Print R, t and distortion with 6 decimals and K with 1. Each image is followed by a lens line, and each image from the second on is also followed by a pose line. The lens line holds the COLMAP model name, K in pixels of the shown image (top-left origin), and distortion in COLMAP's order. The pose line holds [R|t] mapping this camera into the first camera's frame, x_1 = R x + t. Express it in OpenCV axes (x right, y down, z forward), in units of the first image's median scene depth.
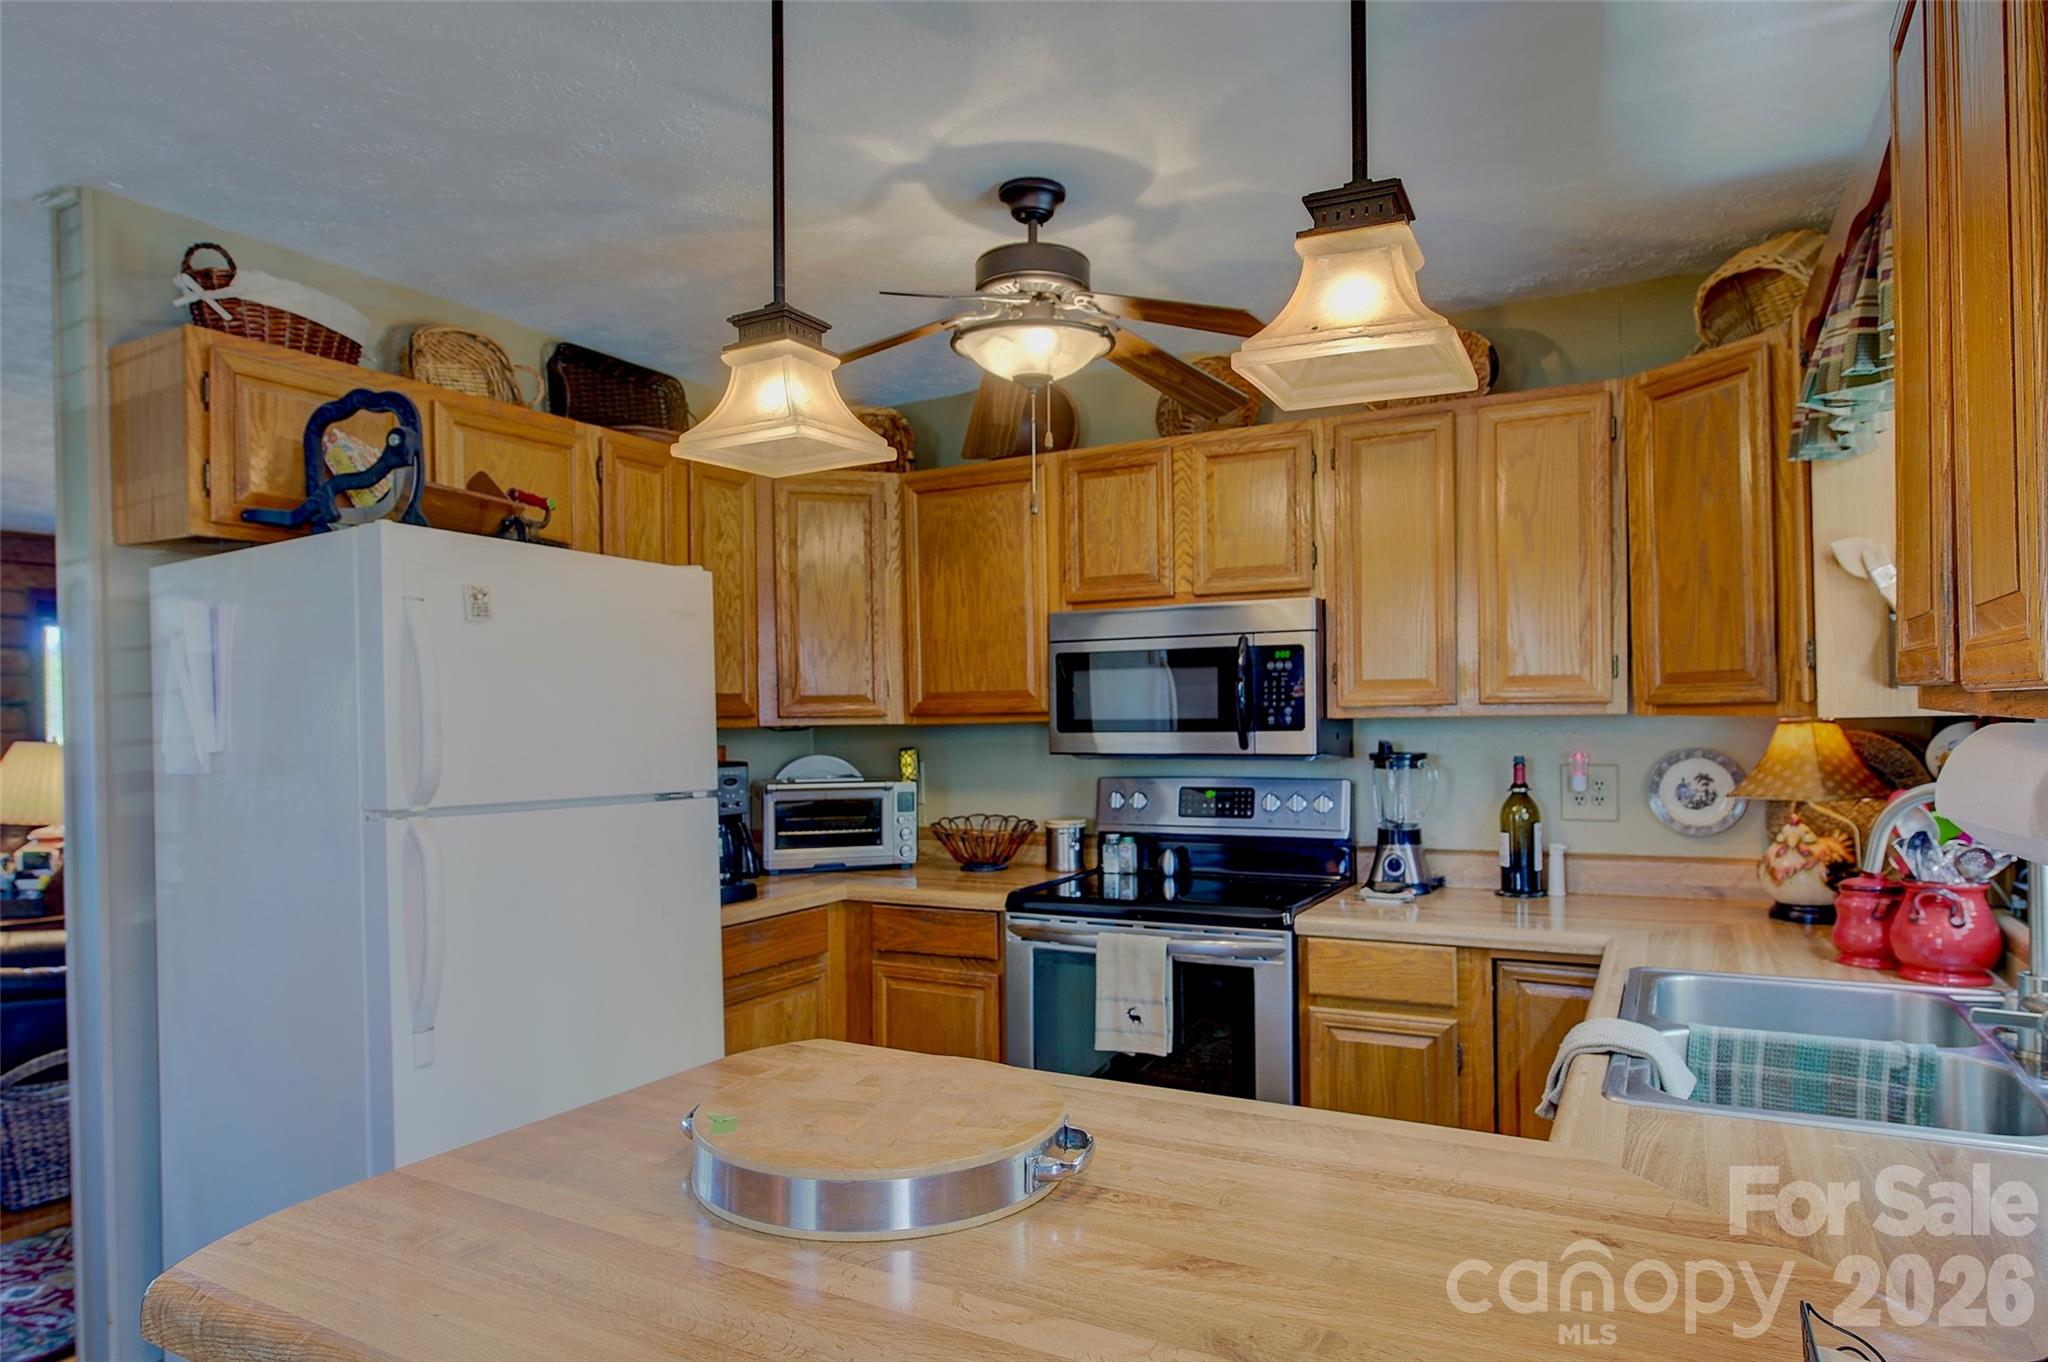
lens RADIAL K [[1197.5, 0, 1025.6], [0, 1197.5, 717.7], [0, 0, 1]] dist [-0.018950, -0.000074]
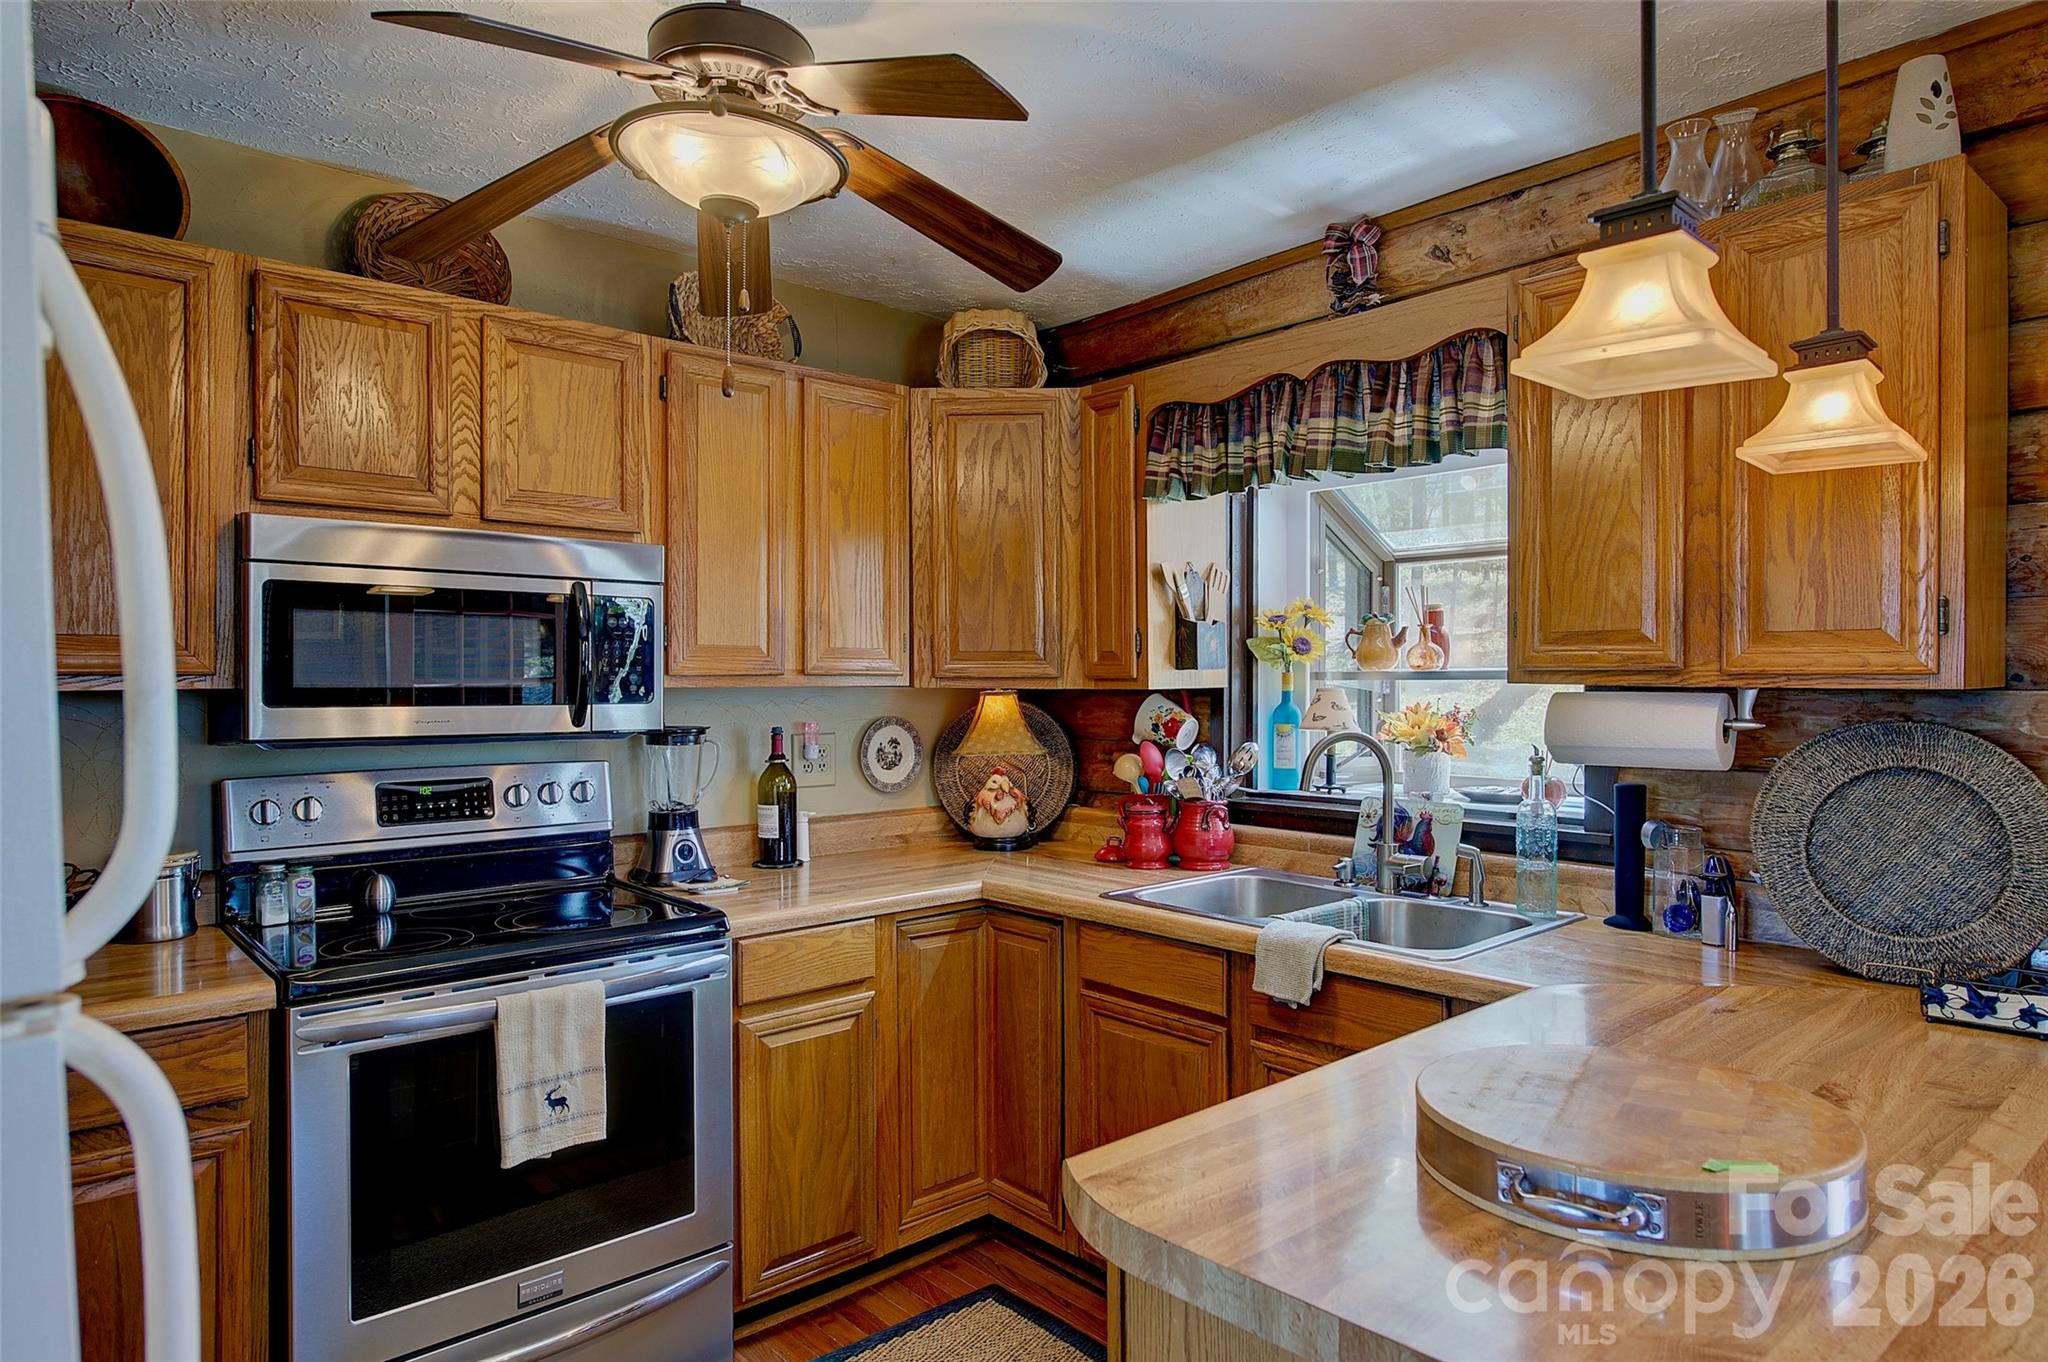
lens RADIAL K [[1210.6, 0, 1024.0], [0, 1210.6, 681.0], [0, 0, 1]] dist [0.003473, -0.001339]
pose [[0.333378, 0.013160, 0.942701, -0.507562], [-0.002626, 0.999912, -0.013030, 0.006550], [-0.942790, 0.001869, 0.333383, 0.495430]]
